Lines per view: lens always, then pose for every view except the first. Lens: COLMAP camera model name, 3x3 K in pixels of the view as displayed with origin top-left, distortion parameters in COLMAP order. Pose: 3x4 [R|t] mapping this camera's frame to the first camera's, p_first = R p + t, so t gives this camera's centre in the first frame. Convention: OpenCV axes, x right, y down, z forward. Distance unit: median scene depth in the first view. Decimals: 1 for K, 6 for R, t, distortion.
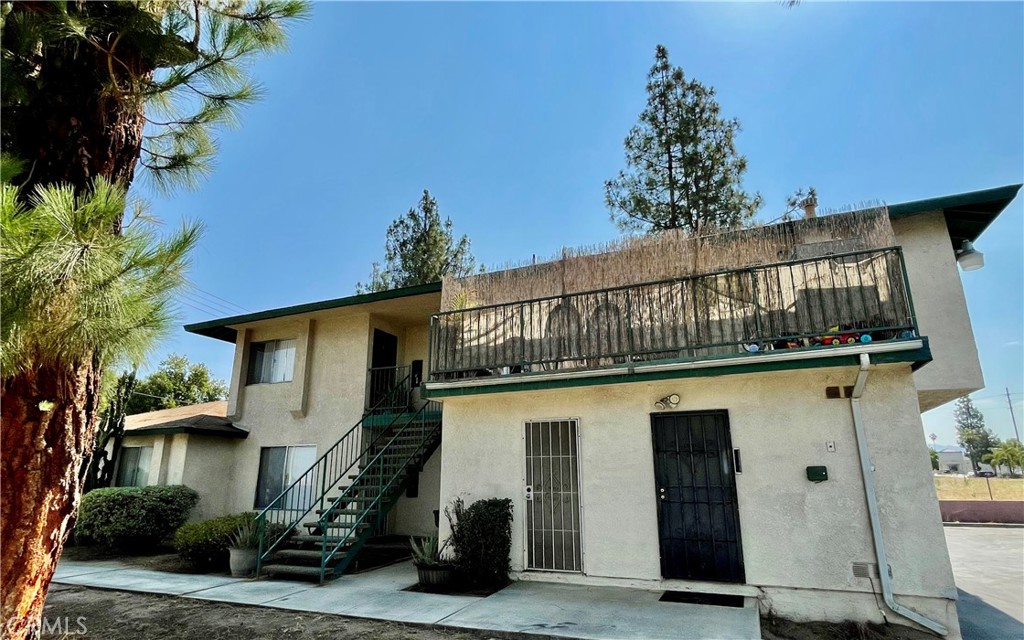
lens RADIAL K [[539.8, 0, 512.4], [0, 539.8, 342.9], [0, 0, 1]] dist [0.000544, -0.000728]
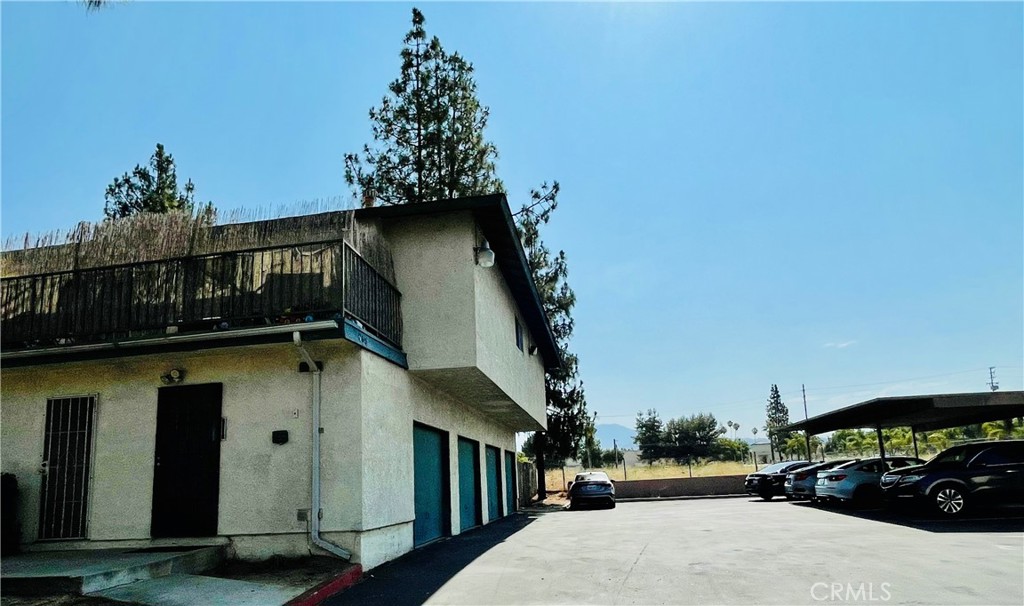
lens RADIAL K [[595.6, 0, 507.7], [0, 595.6, 393.3], [0, 0, 1]] dist [-0.013164, -0.001922]
pose [[0.965382, -0.003499, 0.260817, 0.609848], [-0.021731, 0.995355, 0.093787, 0.018008], [-0.259934, -0.096208, 0.960822, -0.286395]]
